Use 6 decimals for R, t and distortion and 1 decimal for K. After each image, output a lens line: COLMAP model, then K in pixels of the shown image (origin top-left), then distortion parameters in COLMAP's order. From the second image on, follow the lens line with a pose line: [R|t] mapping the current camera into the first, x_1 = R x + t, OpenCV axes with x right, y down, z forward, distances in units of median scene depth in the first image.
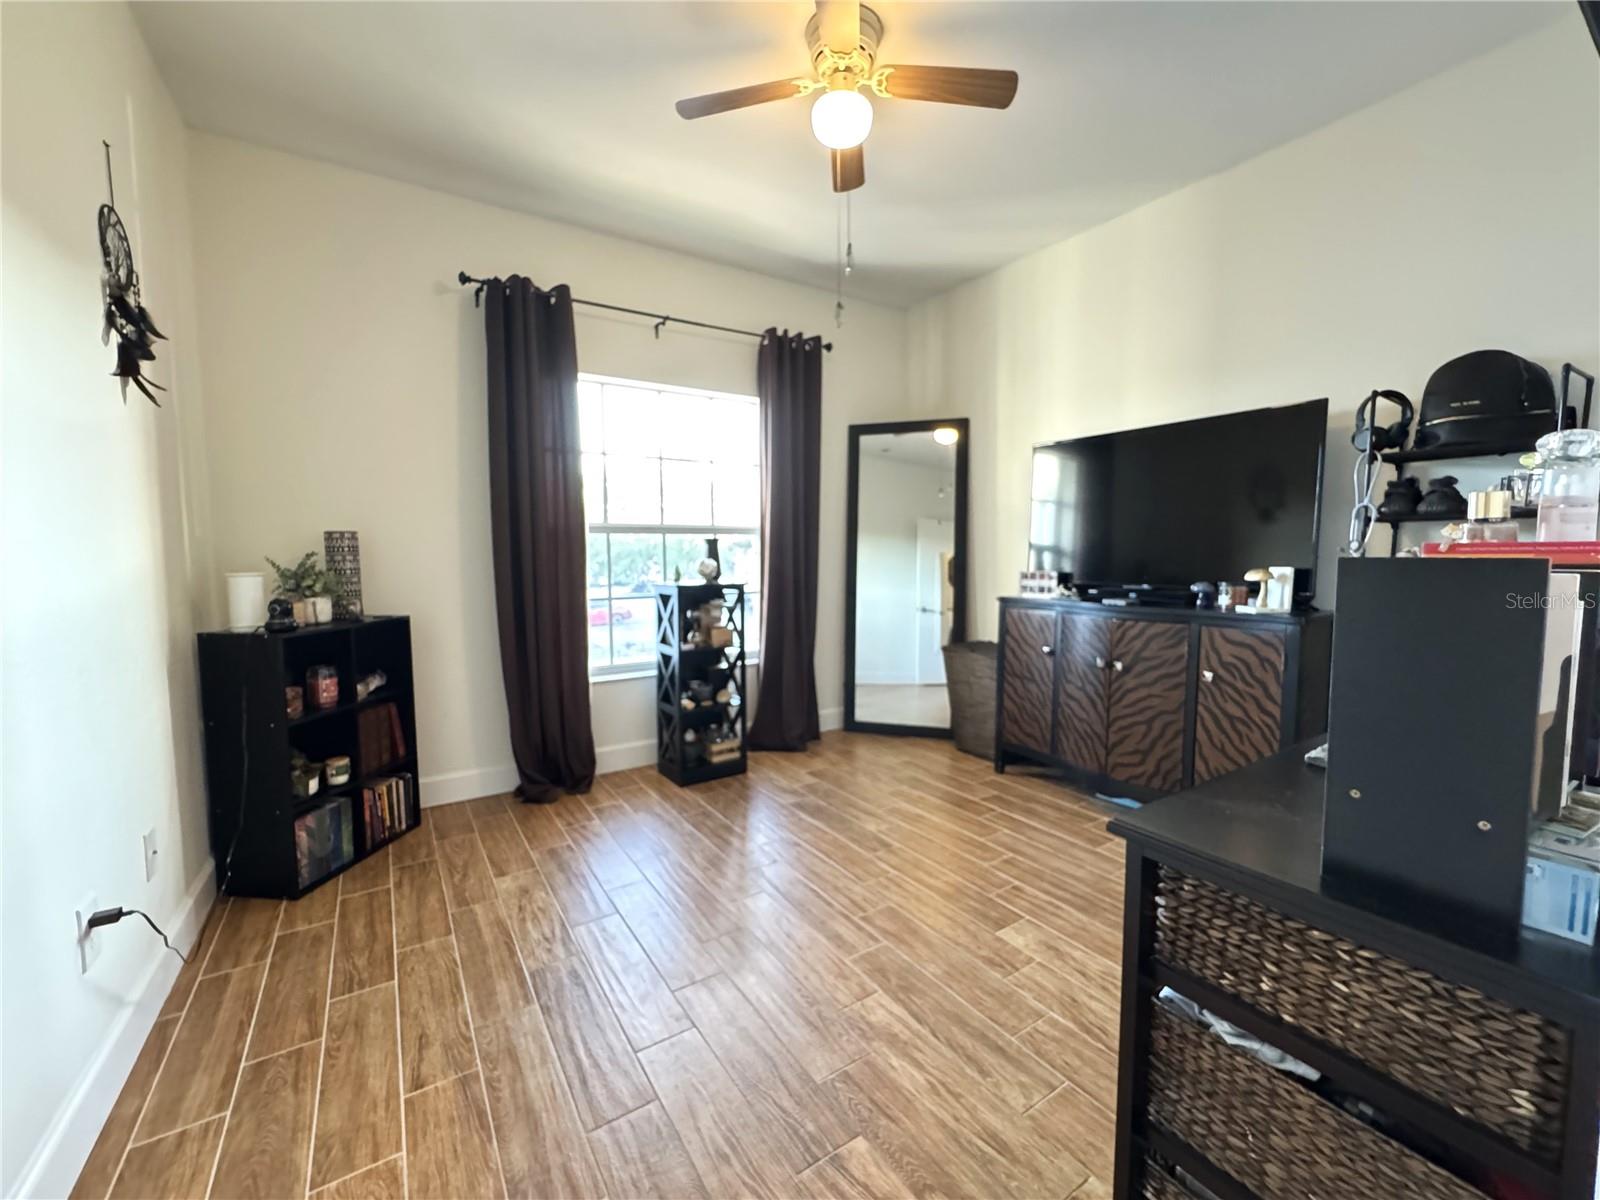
lens RADIAL K [[644.4, 0, 790.8], [0, 644.4, 600.8], [0, 0, 1]] dist [0.000636, 0.000068]
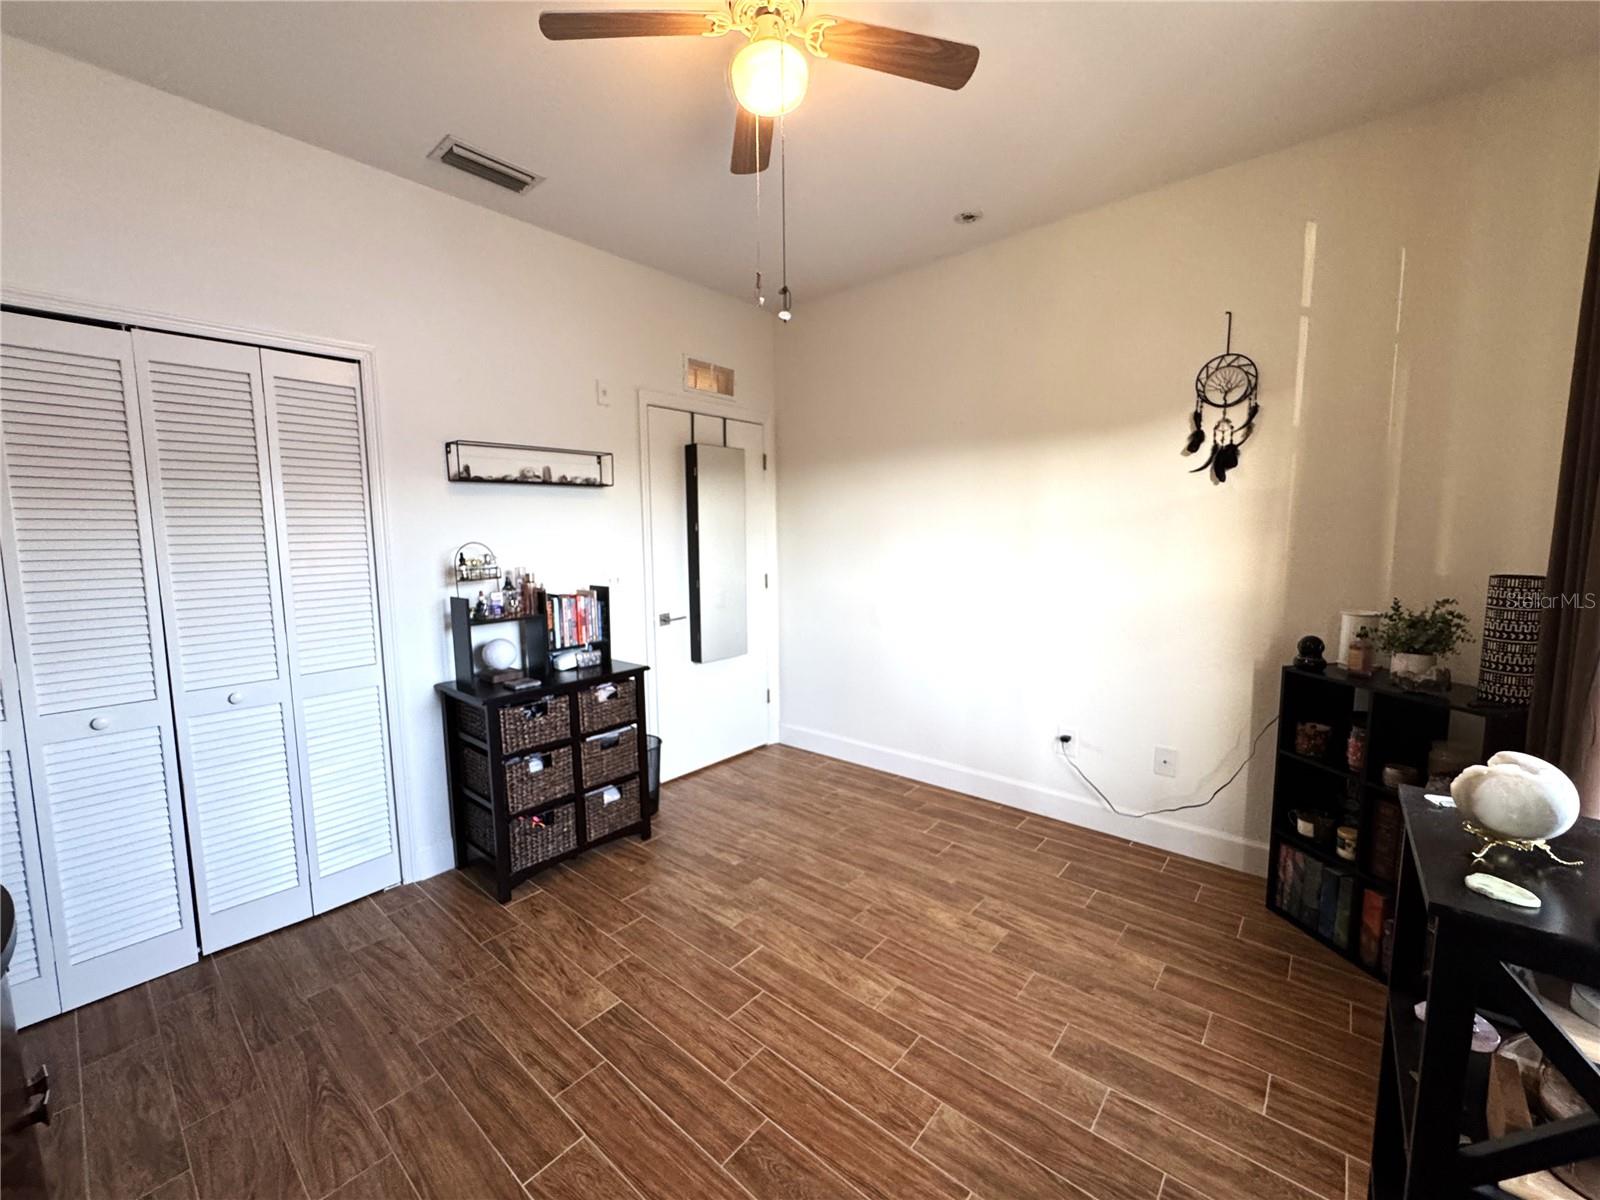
lens RADIAL K [[644.4, 0, 799.4], [0, 644.4, 600.5], [0, 0, 1]] dist [0.000636, 0.000068]
pose [[-0.955901, 0.050508, -0.289313, 0.264505], [-0.004750, 0.982313, 0.187186, -0.232925], [0.293651, 0.180306, -0.938754, 1.609407]]
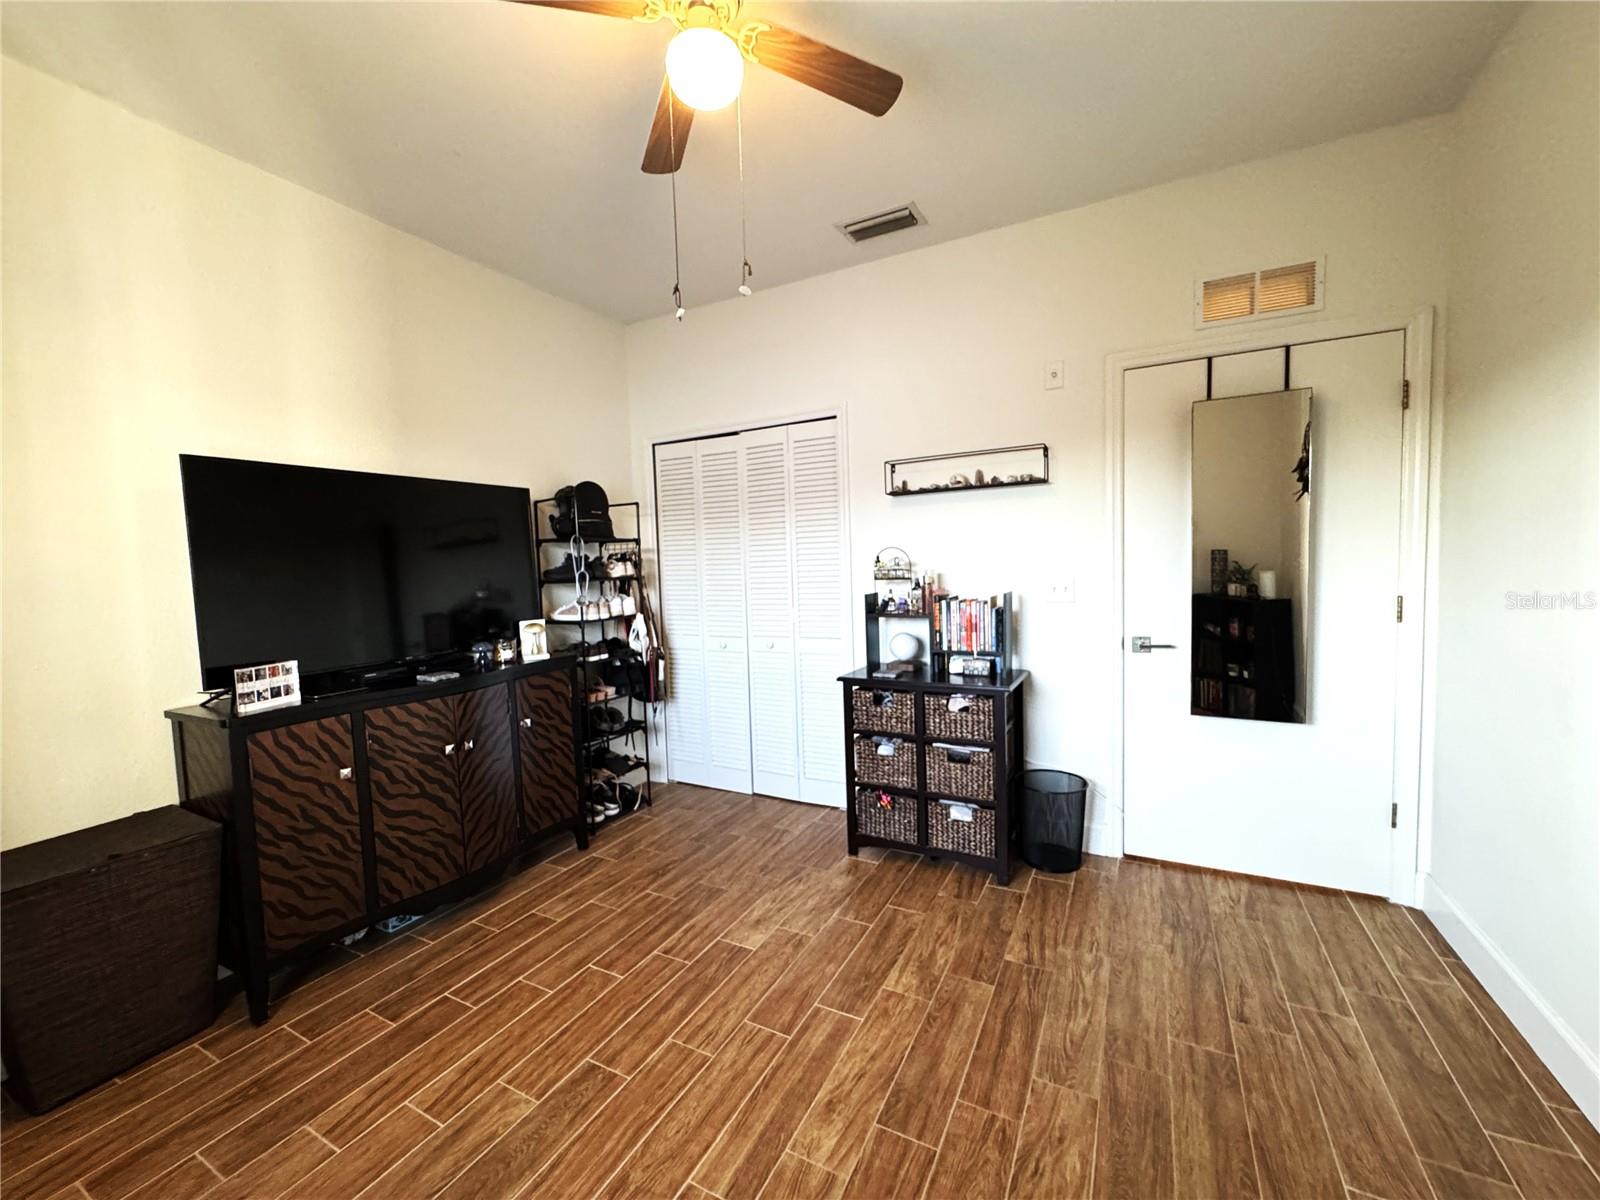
lens RADIAL K [[644.4, 0, 802.0], [0, 644.4, 601.4], [0, 0, 1]] dist [0.000636, 0.000068]
pose [[-0.489432, -0.033097, 0.871413, -0.576705], [0.105445, 0.989701, 0.096814, -0.156690], [-0.865643, 0.139270, -0.480901, 1.173384]]
